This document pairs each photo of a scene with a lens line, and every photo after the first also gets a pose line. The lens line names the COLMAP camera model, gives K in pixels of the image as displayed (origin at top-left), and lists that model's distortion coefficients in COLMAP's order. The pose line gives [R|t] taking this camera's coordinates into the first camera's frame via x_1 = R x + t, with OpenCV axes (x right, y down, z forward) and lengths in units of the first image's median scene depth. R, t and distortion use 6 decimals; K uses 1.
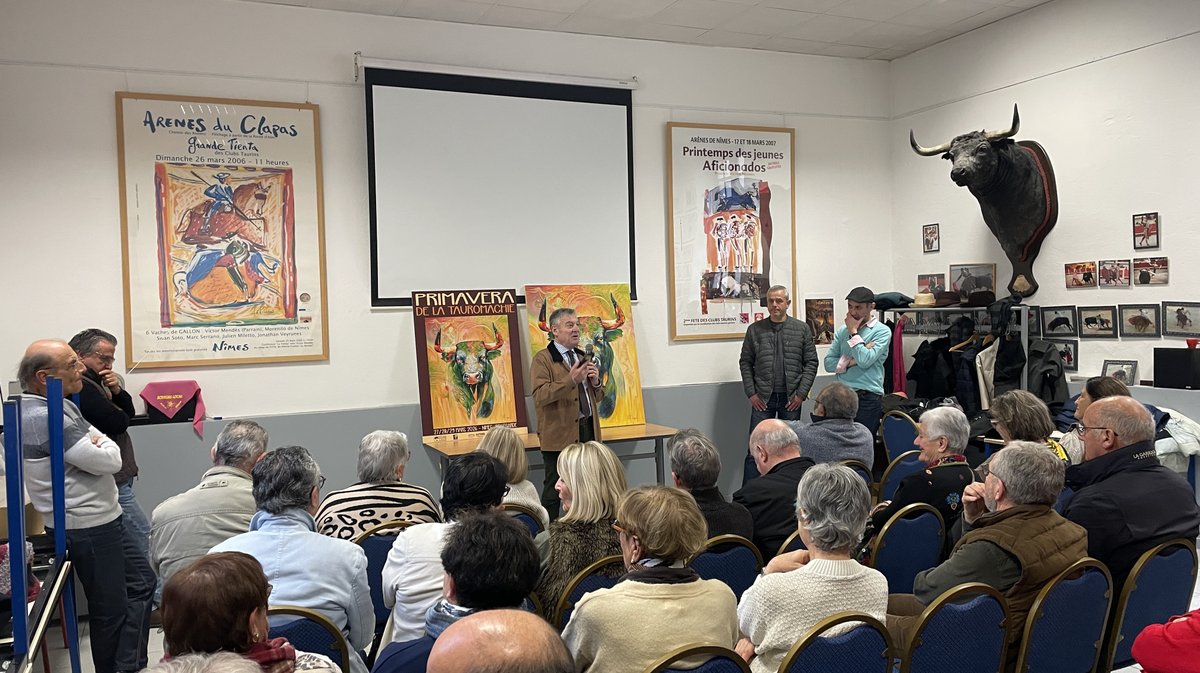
lens RADIAL K [[903.4, 0, 597.6], [0, 903.4, 329.1], [0, 0, 1]] dist [0.089617, -0.108023]
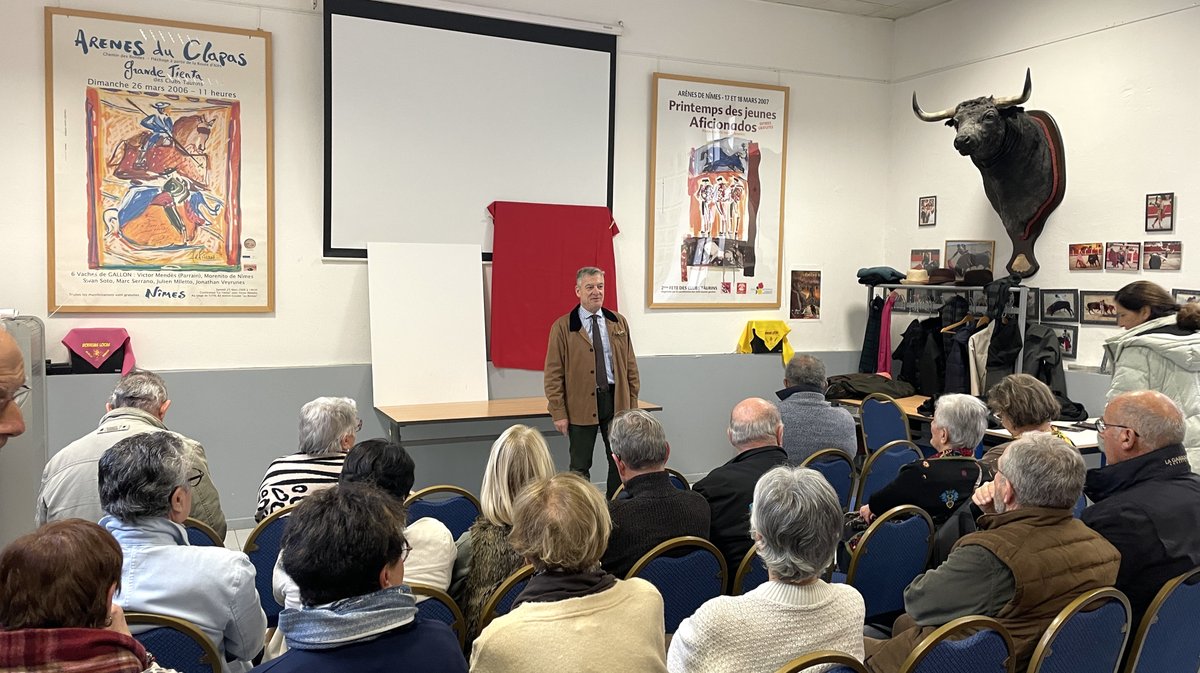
lens RADIAL K [[903.4, 0, 595.0], [0, 903.4, 321.8], [0, 0, 1]] dist [0.089617, -0.108023]
pose [[0.998952, 0.043634, 0.013836, 0.016857], [-0.044047, 0.998545, 0.031106, 0.000244], [-0.012458, -0.031683, 0.999420, 0.069881]]
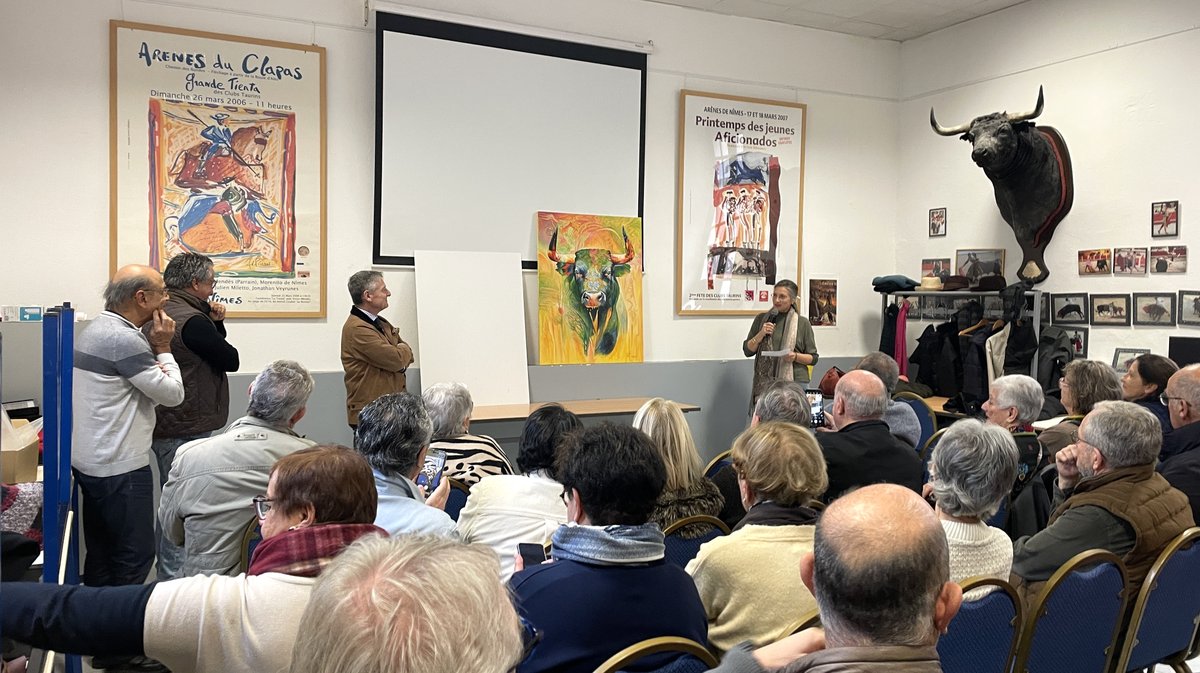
lens RADIAL K [[903.4, 0, 598.0], [0, 903.4, 319.7], [0, 0, 1]] dist [0.089617, -0.108023]
pose [[0.997648, 0.038228, 0.056901, -0.065583], [-0.038252, 0.999268, -0.000661, 0.024891], [-0.056885, -0.001517, 0.998380, 0.037164]]
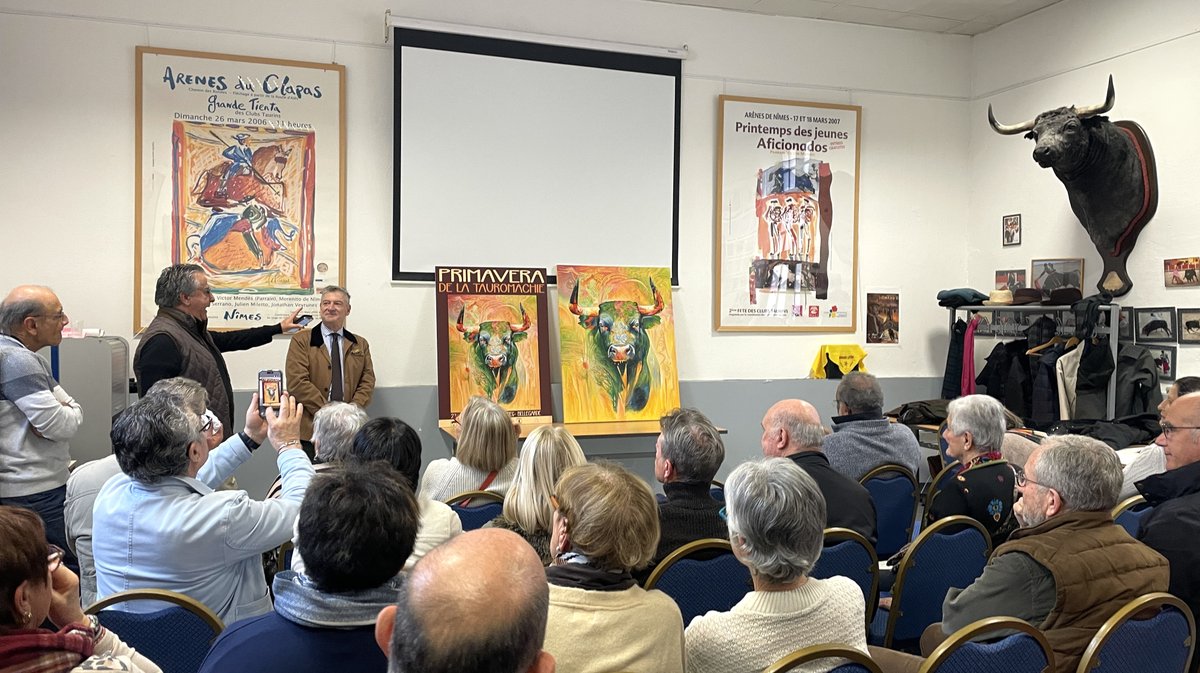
lens RADIAL K [[903.4, 0, 600.1], [0, 903.4, 320.2], [0, 0, 1]] dist [0.089617, -0.108023]
pose [[0.995469, 0.038507, -0.086936, 0.050574], [-0.039691, 0.999141, -0.011928, 0.019648], [0.086402, 0.015324, 0.996143, 0.076768]]
